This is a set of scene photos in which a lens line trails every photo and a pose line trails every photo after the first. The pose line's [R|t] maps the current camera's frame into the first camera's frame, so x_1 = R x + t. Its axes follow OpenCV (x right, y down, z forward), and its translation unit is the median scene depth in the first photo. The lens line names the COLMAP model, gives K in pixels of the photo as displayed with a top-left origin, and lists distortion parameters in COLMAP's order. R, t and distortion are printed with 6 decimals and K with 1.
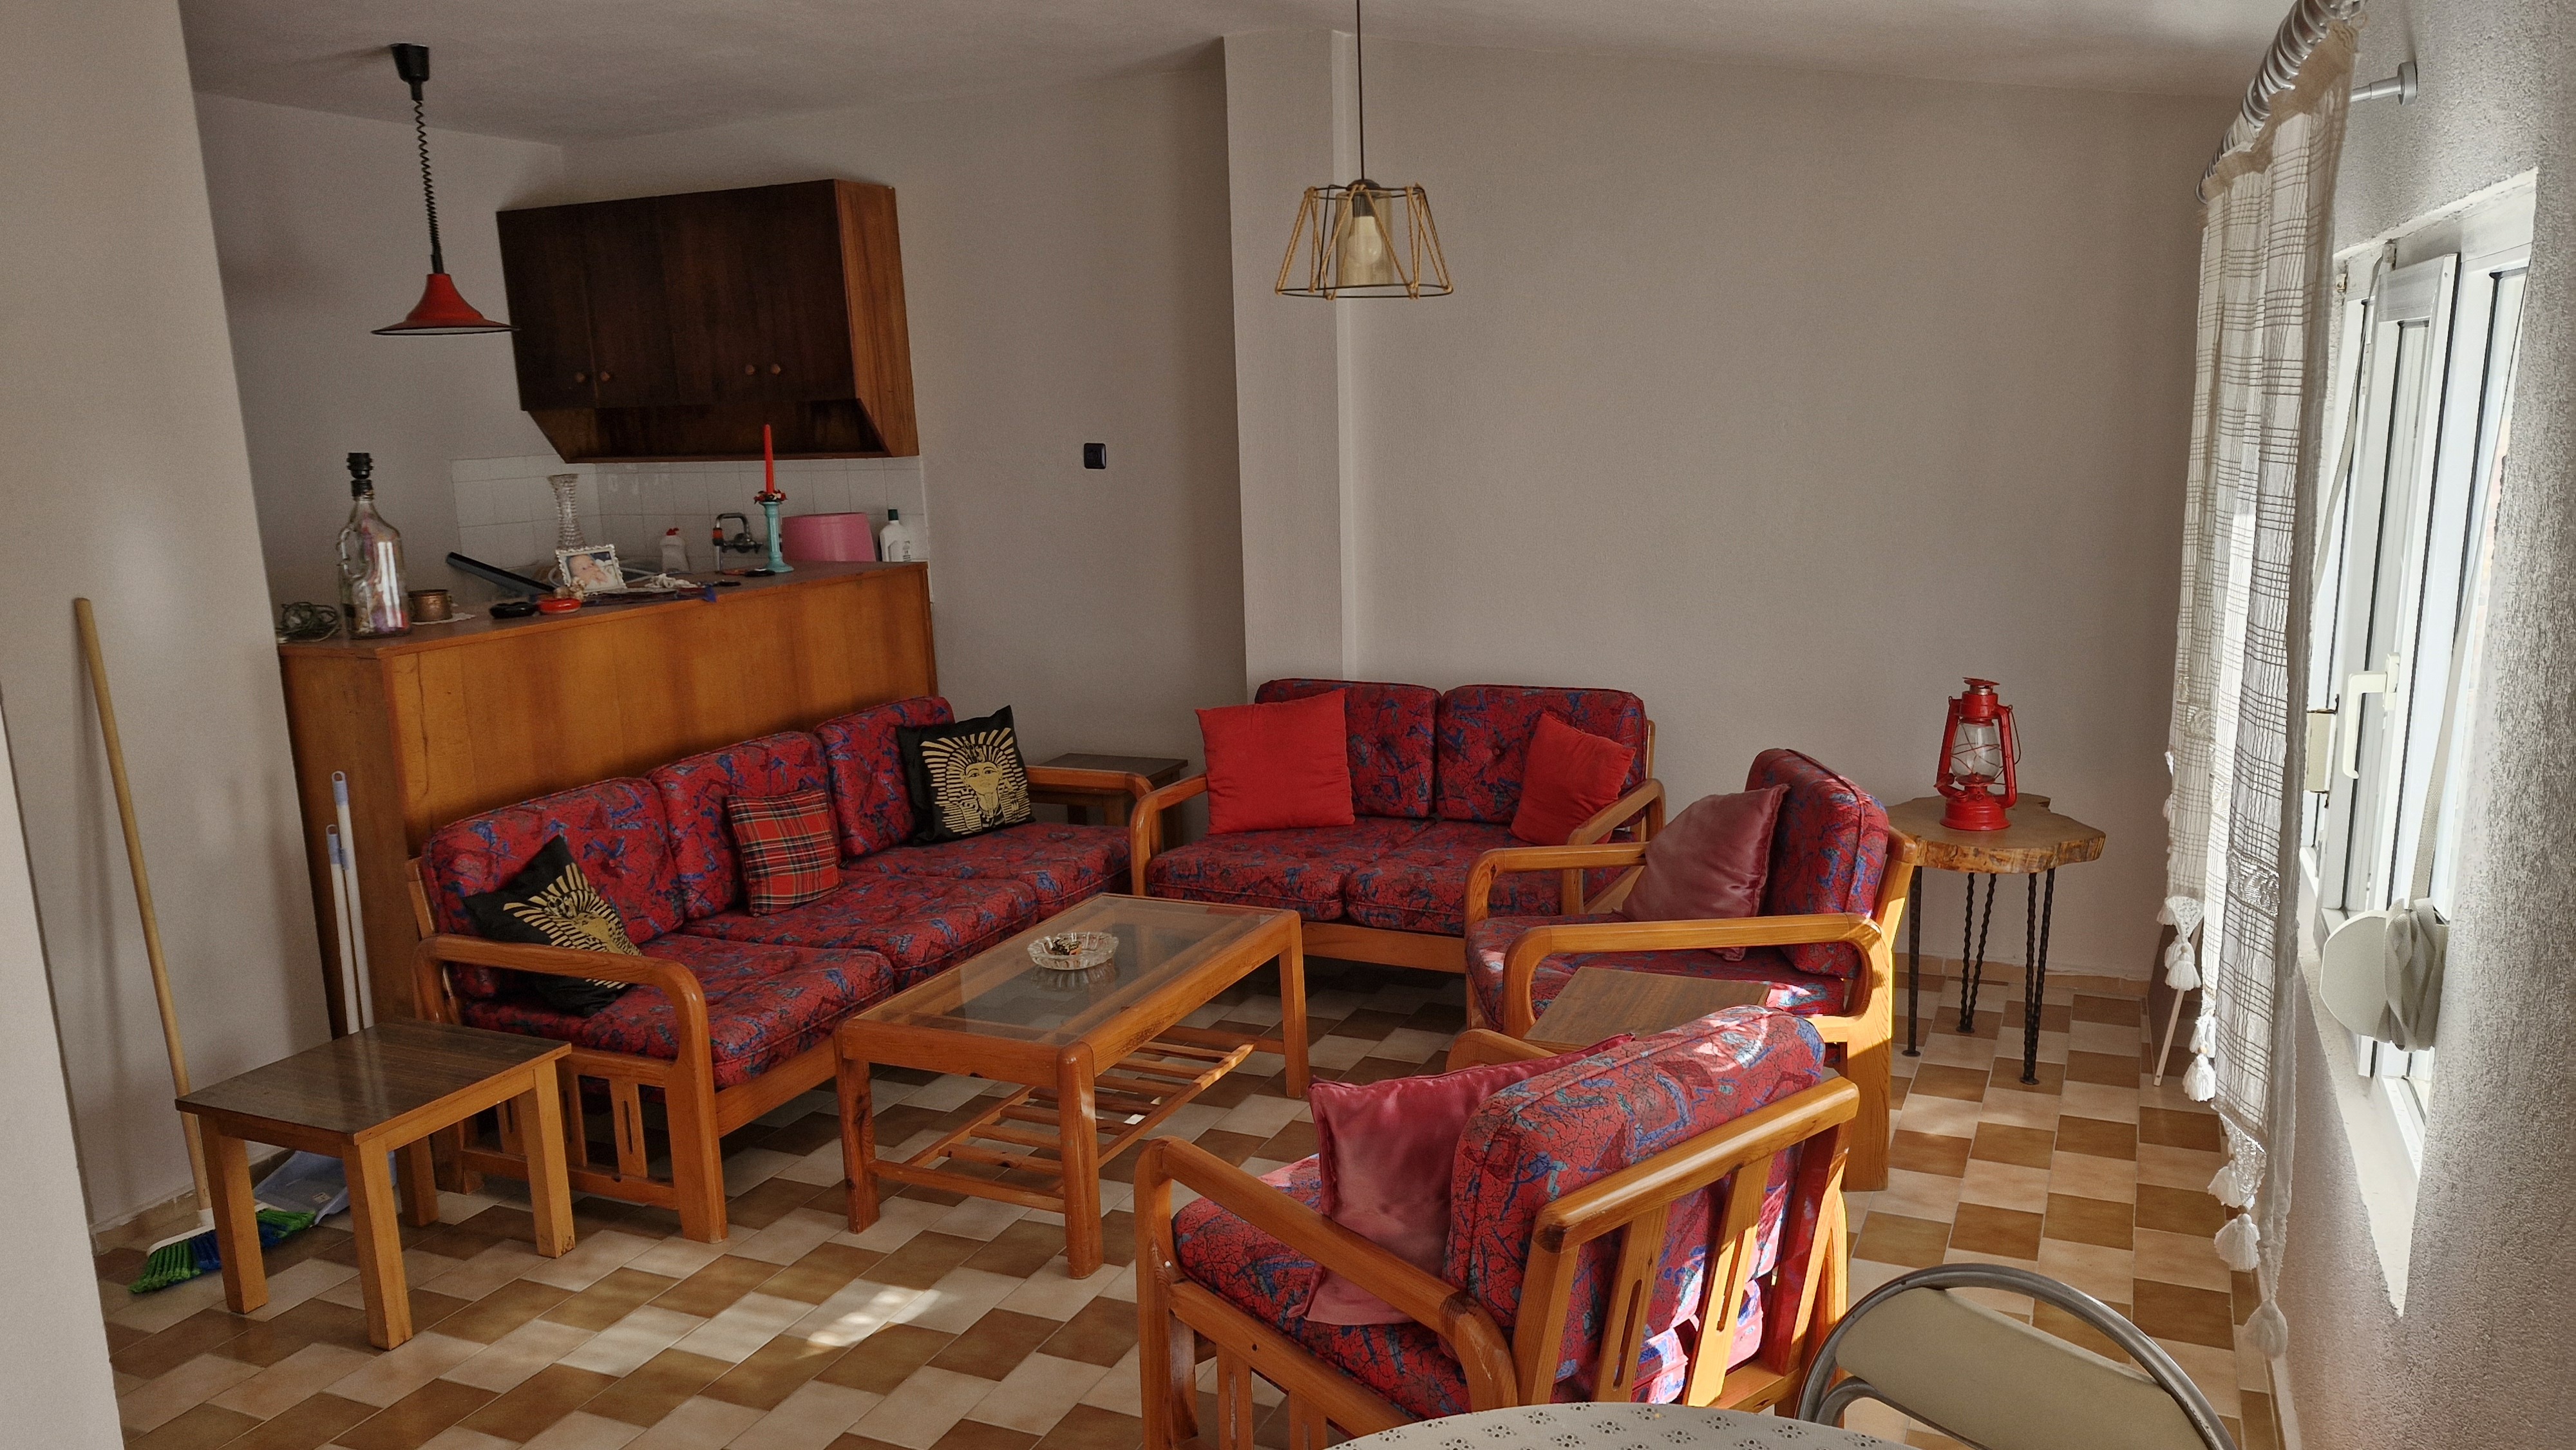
lens RADIAL K [[1772.2, 0, 1288.0], [0, 1772.2, 725.0], [0, 0, 1]] dist [0.091461, -0.103603]
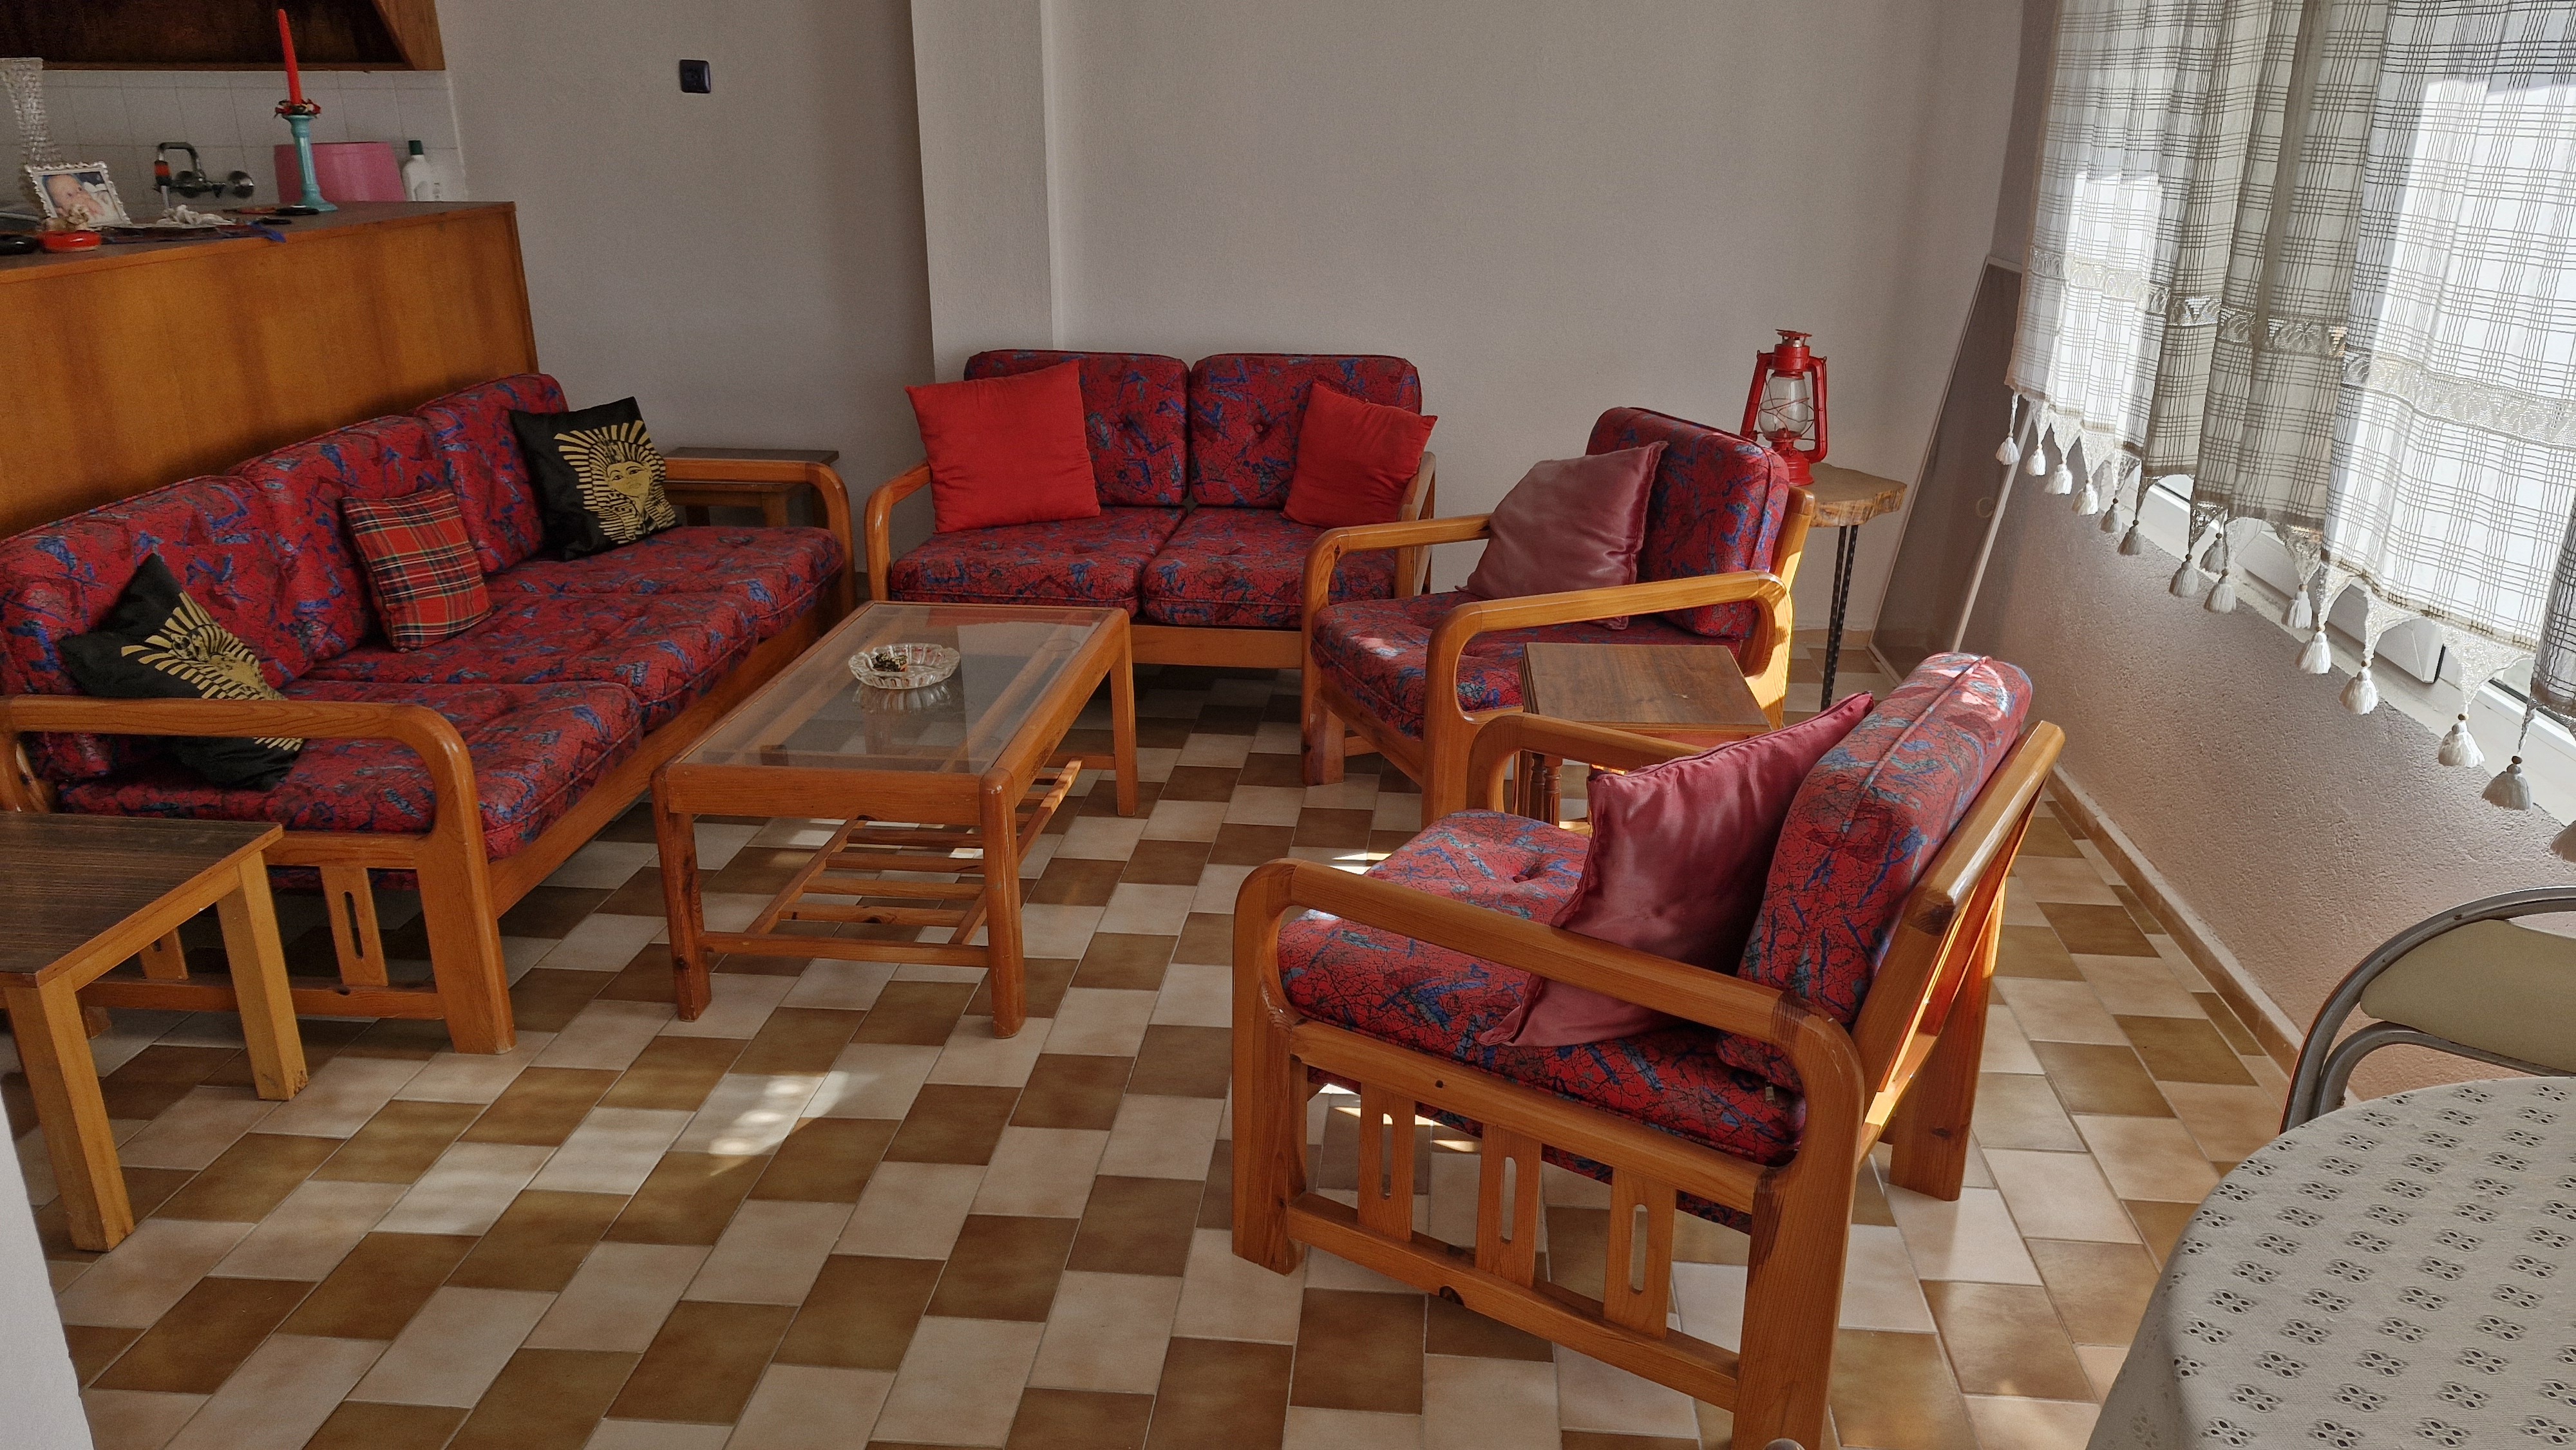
lens RADIAL K [[1772.2, 0, 1288.0], [0, 1772.2, 725.0], [0, 0, 1]] dist [0.091461, -0.103603]
pose [[0.946114, -0.075251, 0.314968, -0.214758], [0.024674, 0.986550, 0.161586, 0.023554], [-0.322891, -0.145107, 0.935246, 0.155496]]
